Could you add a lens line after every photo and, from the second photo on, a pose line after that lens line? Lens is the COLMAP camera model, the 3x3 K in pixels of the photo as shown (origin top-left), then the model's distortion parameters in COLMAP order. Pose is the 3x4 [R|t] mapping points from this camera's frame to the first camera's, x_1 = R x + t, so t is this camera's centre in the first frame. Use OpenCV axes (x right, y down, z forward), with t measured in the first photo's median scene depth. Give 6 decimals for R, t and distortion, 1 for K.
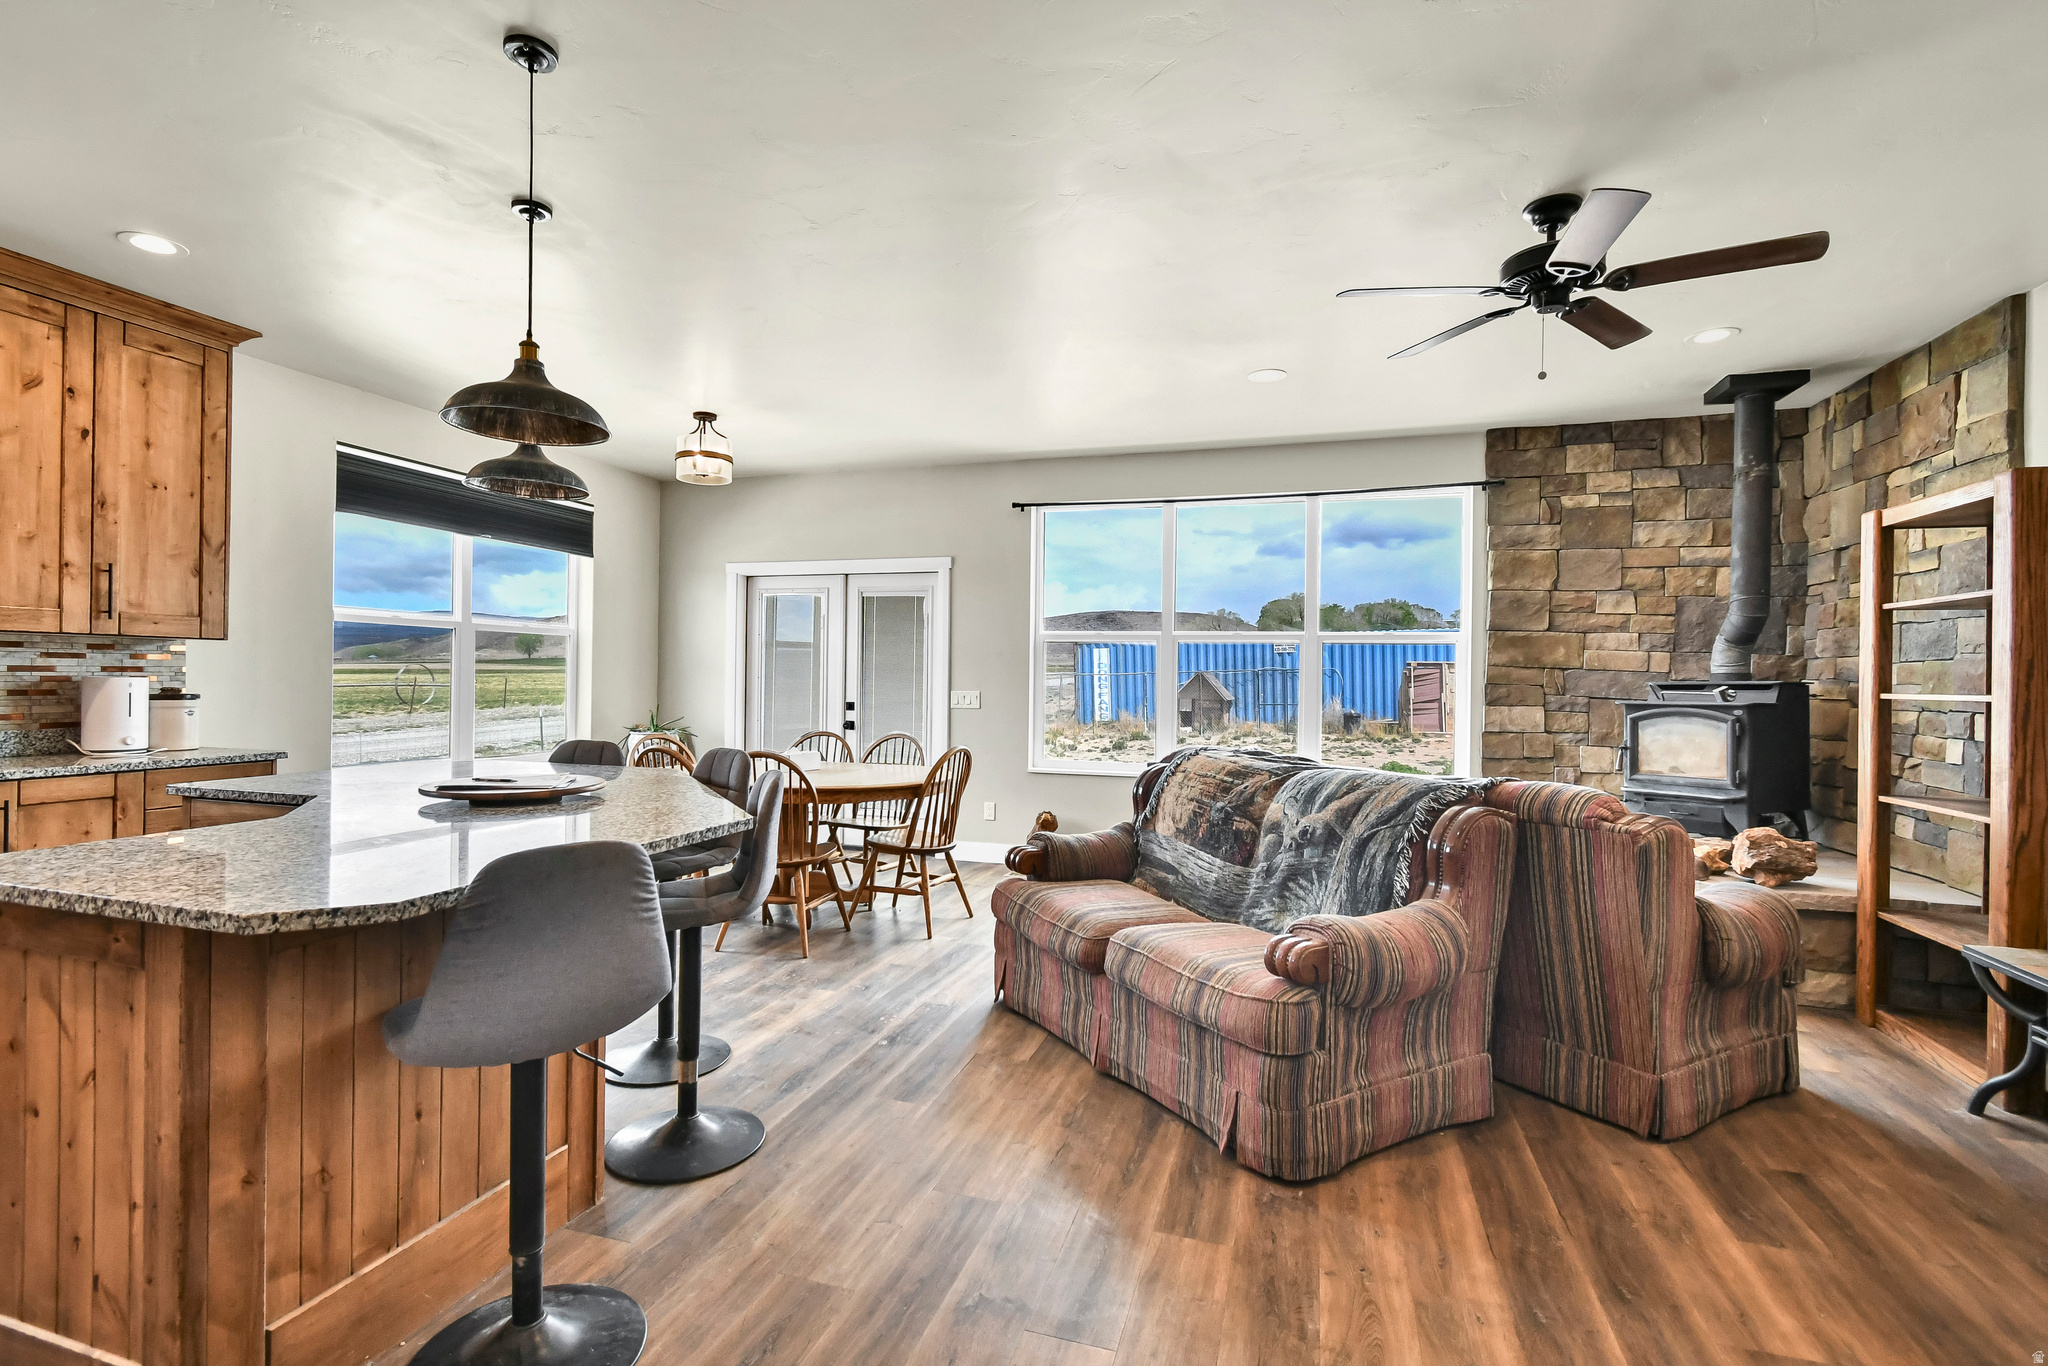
lens RADIAL K [[933.2, 0, 1024.0], [0, 933.2, 683.0], [0, 0, 1]] dist [0.002986, 0.000187]
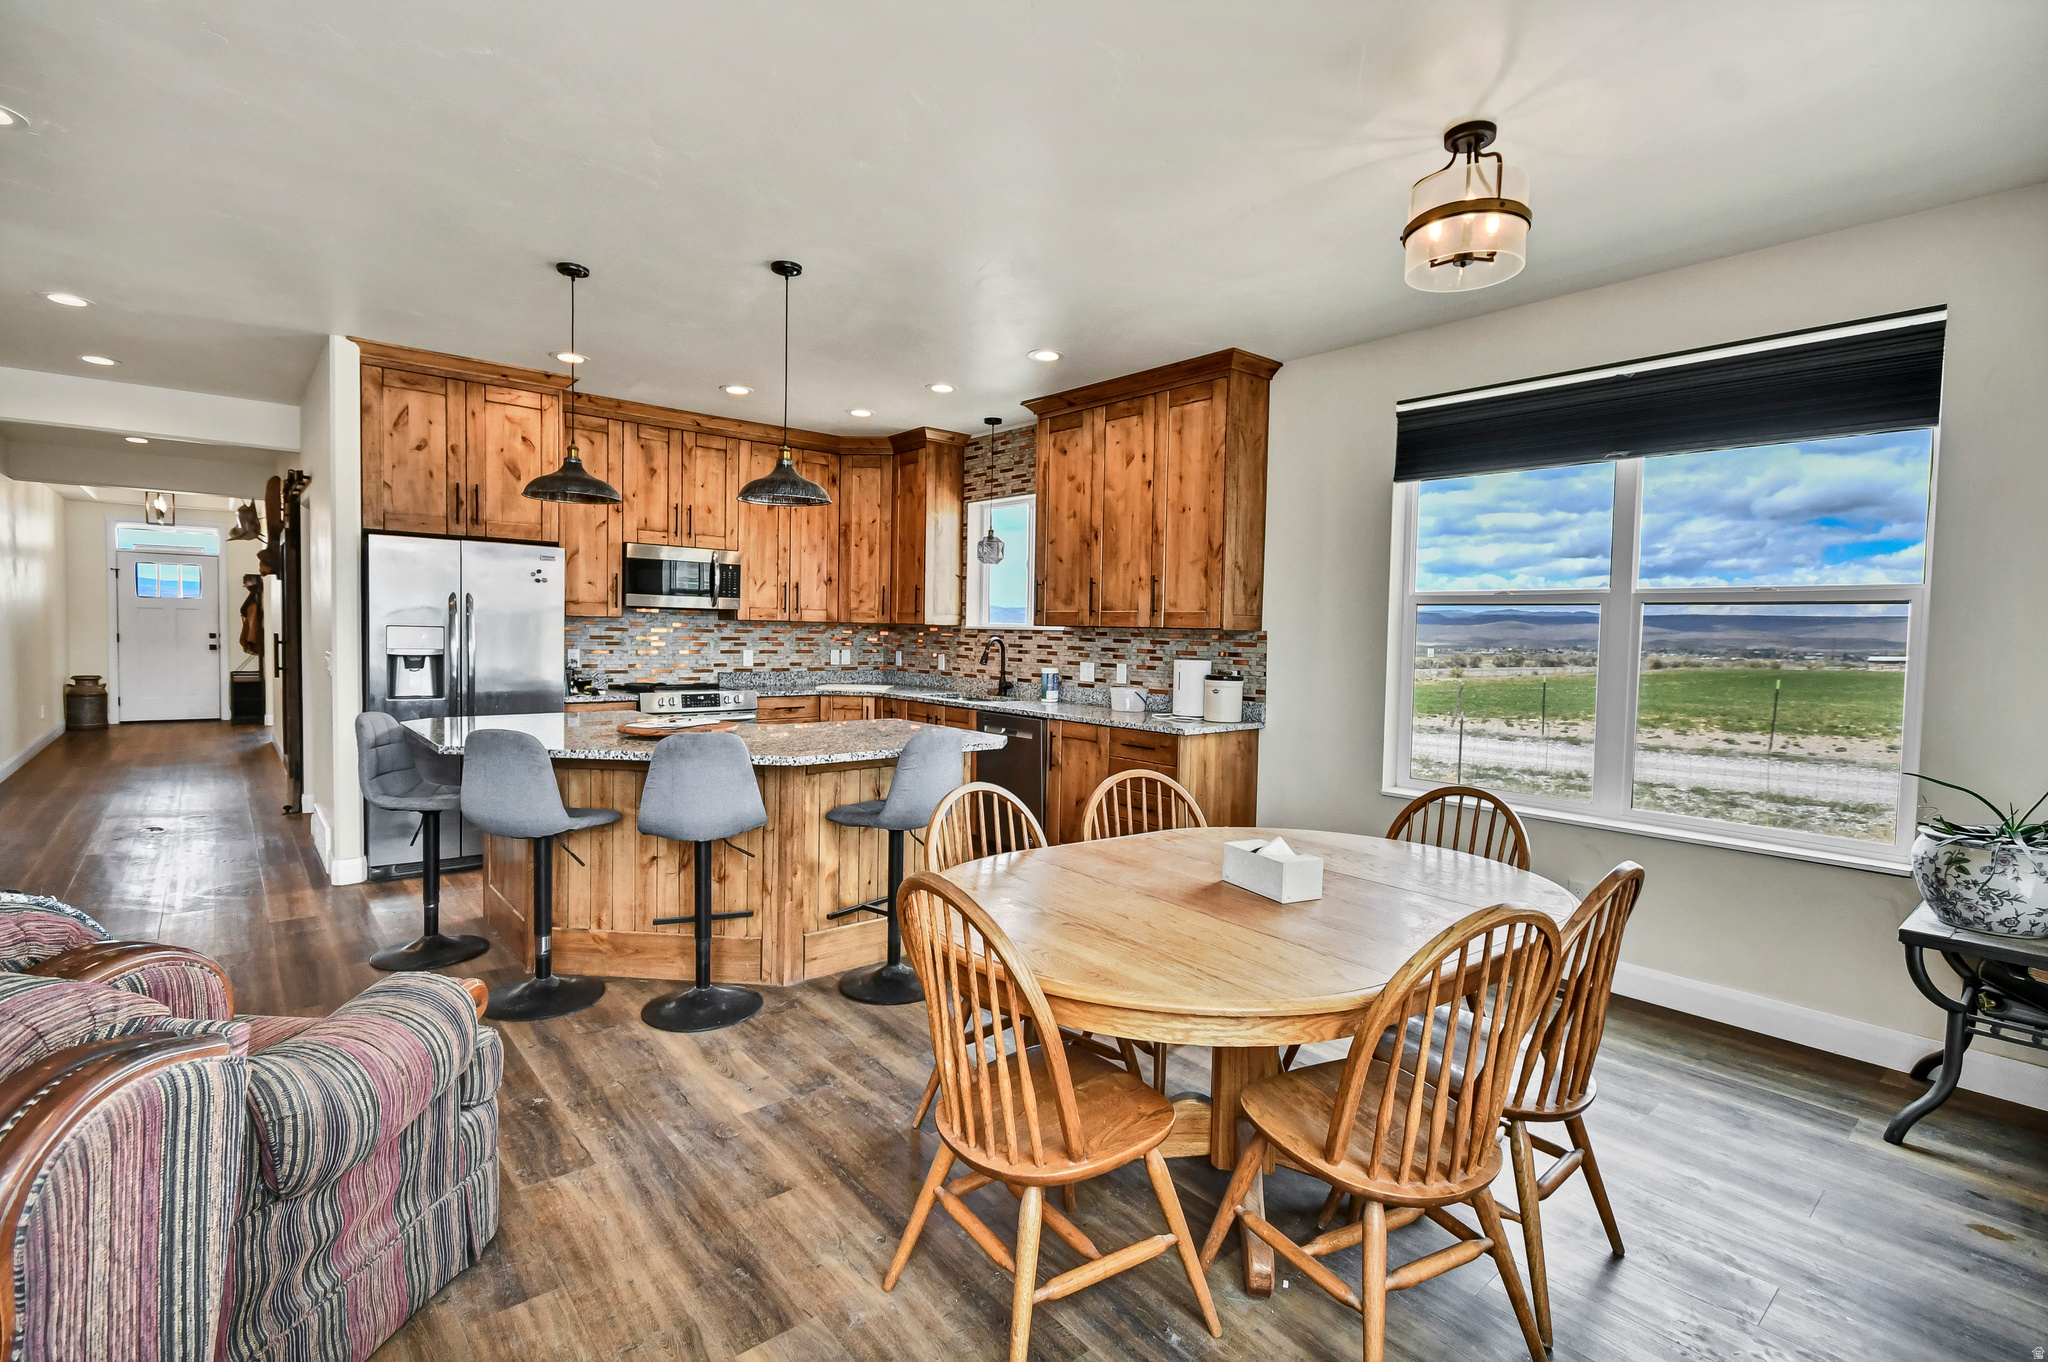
lens RADIAL K [[933.2, 0, 1024.0], [0, 933.2, 681.0], [0, 0, 1]] dist [0.002986, 0.000187]
pose [[-0.530637, 0.024451, -0.847246, 0.267918], [-0.032094, 0.998287, 0.048911, -0.033950], [0.846991, 0.053145, -0.528944, 1.521385]]
